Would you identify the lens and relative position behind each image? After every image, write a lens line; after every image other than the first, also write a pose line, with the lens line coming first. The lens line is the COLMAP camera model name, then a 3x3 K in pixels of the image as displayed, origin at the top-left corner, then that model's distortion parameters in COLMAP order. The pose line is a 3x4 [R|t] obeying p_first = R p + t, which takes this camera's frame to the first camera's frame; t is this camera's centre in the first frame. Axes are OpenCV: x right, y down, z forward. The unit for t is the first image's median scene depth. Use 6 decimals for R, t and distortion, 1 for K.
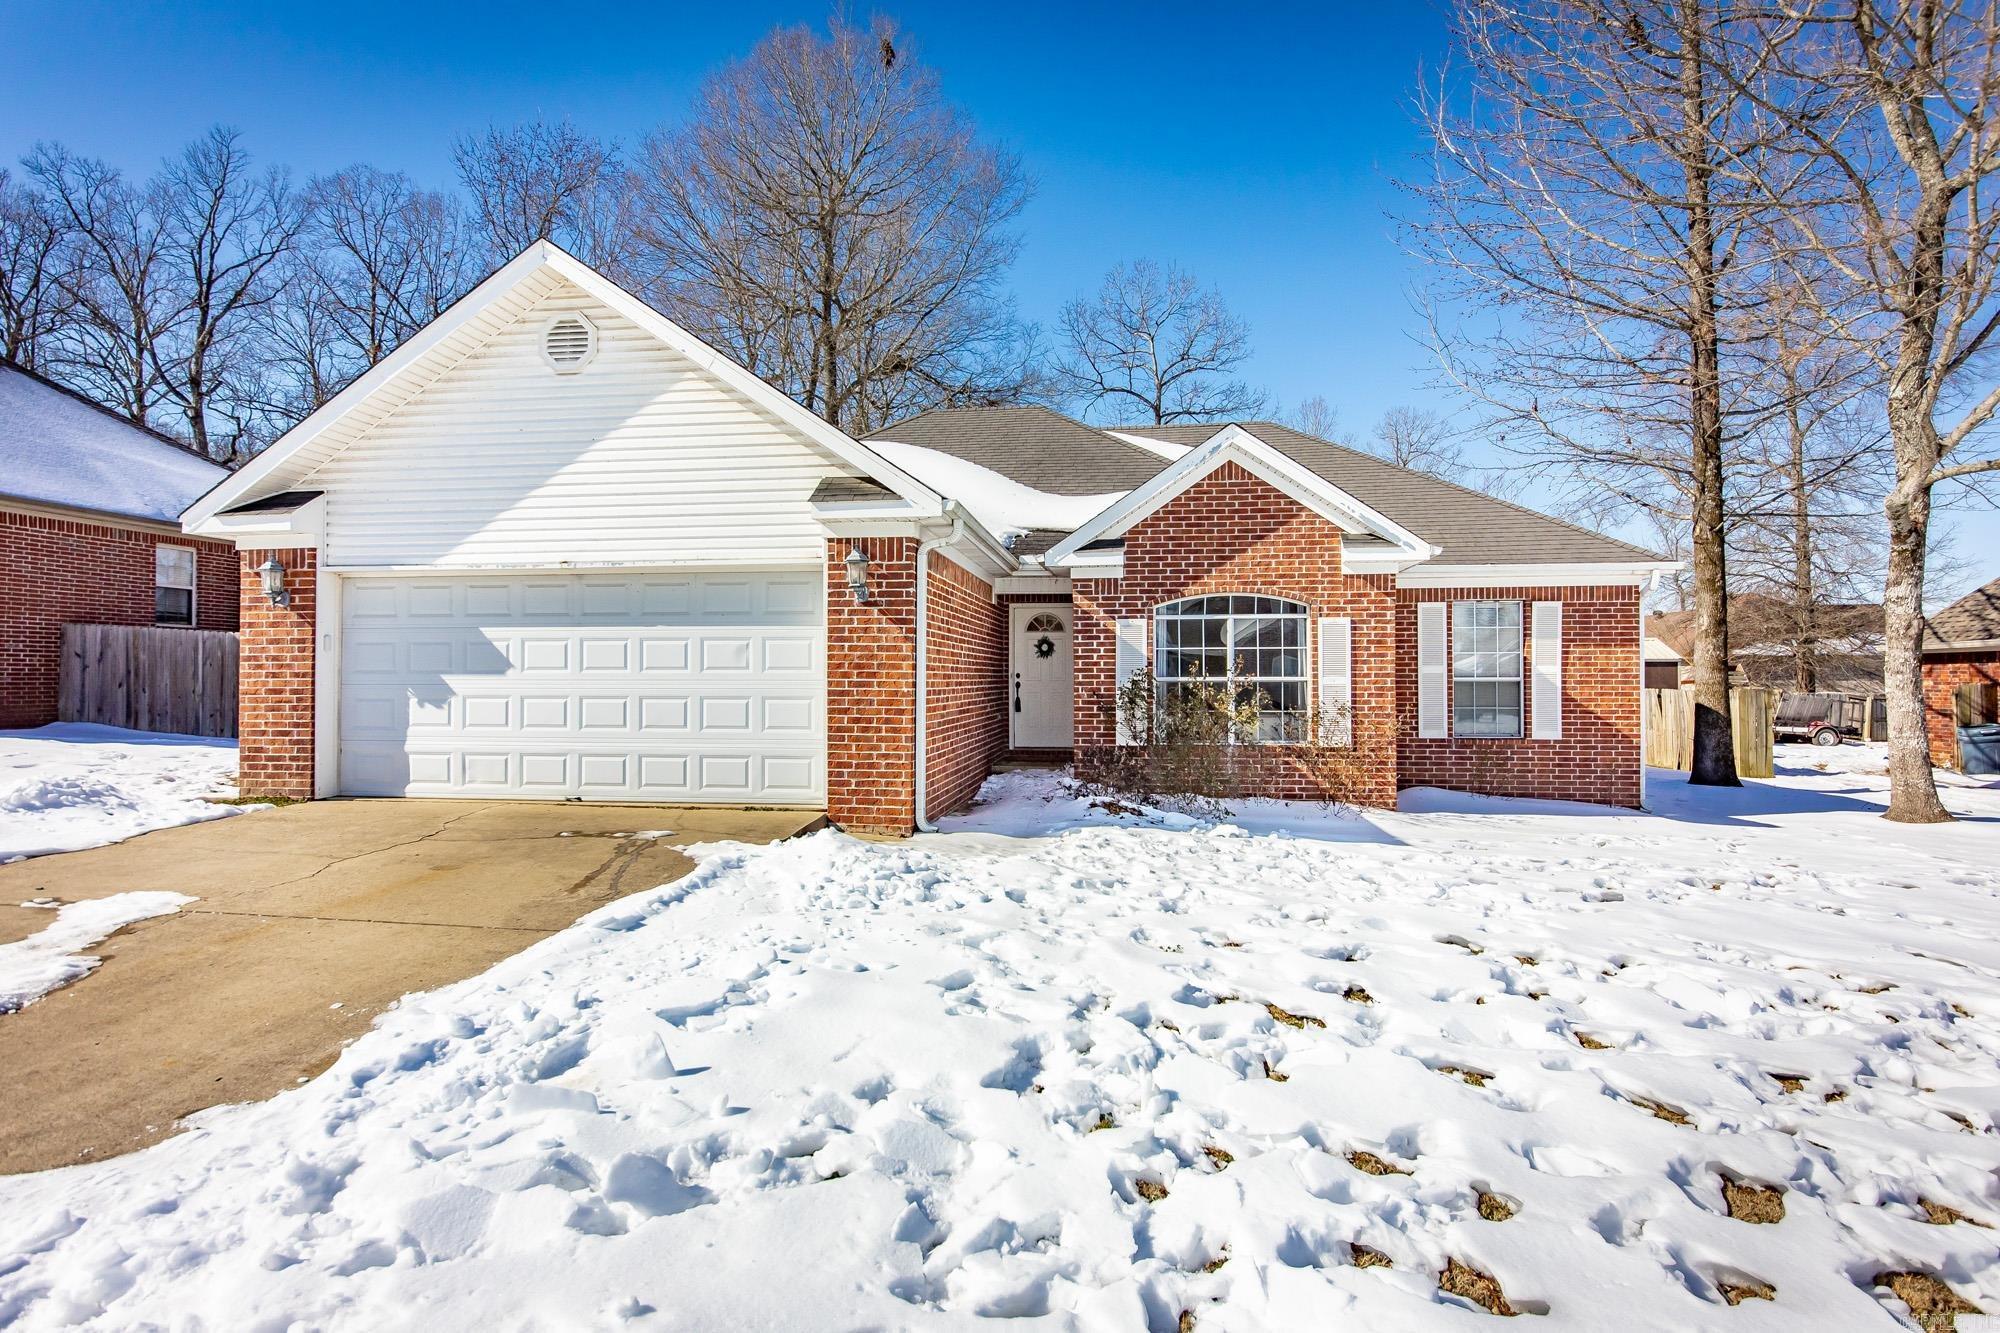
lens RADIAL K [[996.9, 0, 1002.8], [0, 996.9, 667.8], [0, 0, 1]] dist [-0.001114, -0.000167]
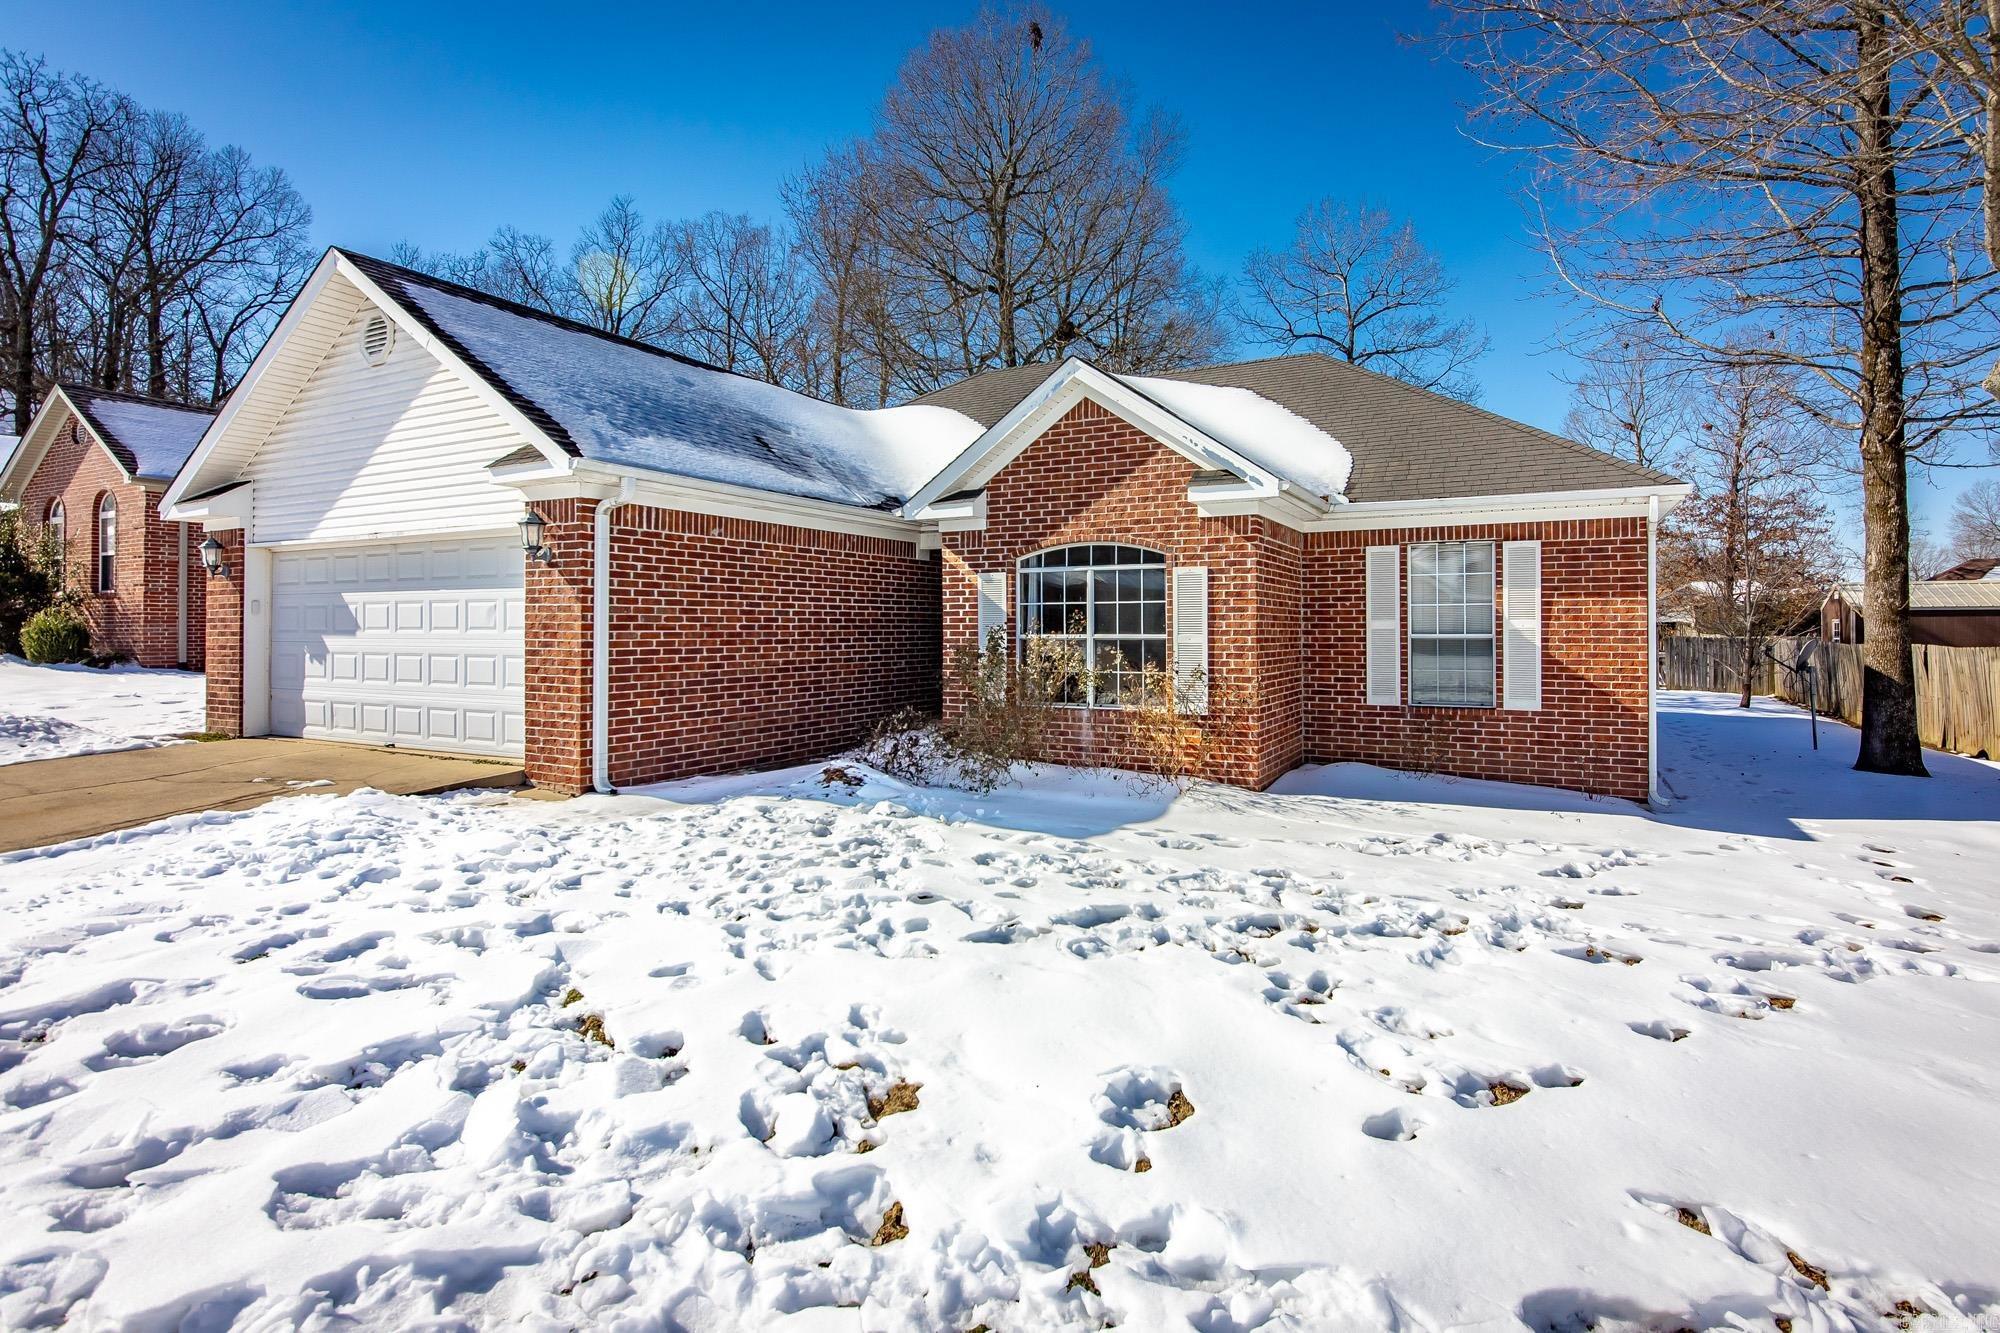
lens RADIAL K [[927.3, 0, 1022.8], [0, 927.3, 620.8], [0, 0, 1]] dist [-0.001531, -0.000372]
pose [[0.953174, -0.003773, -0.302400, 0.431024], [0.004402, 0.999989, 0.001398, -0.004632], [0.302391, -0.002663, 0.953180, 0.173044]]
